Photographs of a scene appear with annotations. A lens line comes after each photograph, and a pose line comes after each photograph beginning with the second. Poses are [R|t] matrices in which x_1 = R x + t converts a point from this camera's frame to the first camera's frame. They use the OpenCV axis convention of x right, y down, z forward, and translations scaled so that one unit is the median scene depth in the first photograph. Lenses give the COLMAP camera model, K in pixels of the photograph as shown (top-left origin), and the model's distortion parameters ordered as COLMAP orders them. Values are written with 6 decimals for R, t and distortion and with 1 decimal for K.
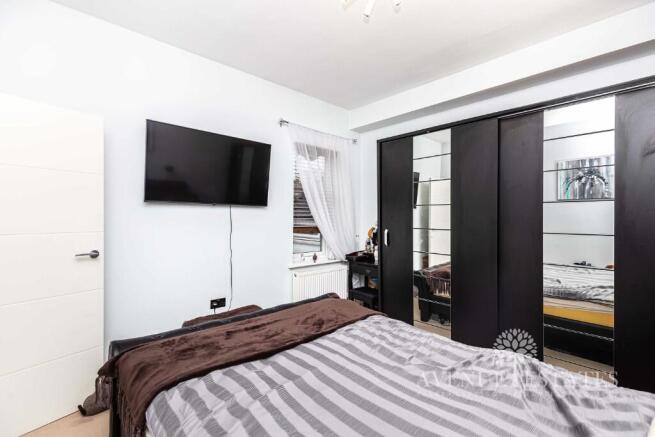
lens RADIAL K [[294.7, 0, 329.4], [0, 294.7, 218.6], [0, 0, 1]] dist [0.001575, 0.000145]
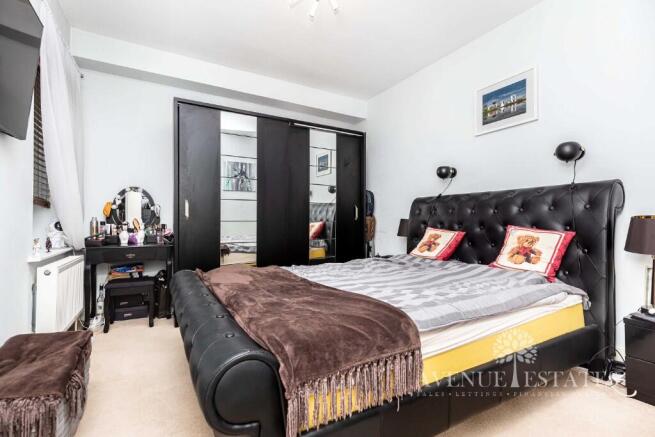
lens RADIAL K [[294.7, 0, 328.6], [0, 294.7, 218.0], [0, 0, 1]] dist [0.001575, 0.000145]
pose [[0.192336, 0.004753, 0.981318, -0.536798], [0.005171, 0.999969, -0.005857, 0.088627], [-0.981316, 0.006201, 0.192305, 0.350582]]
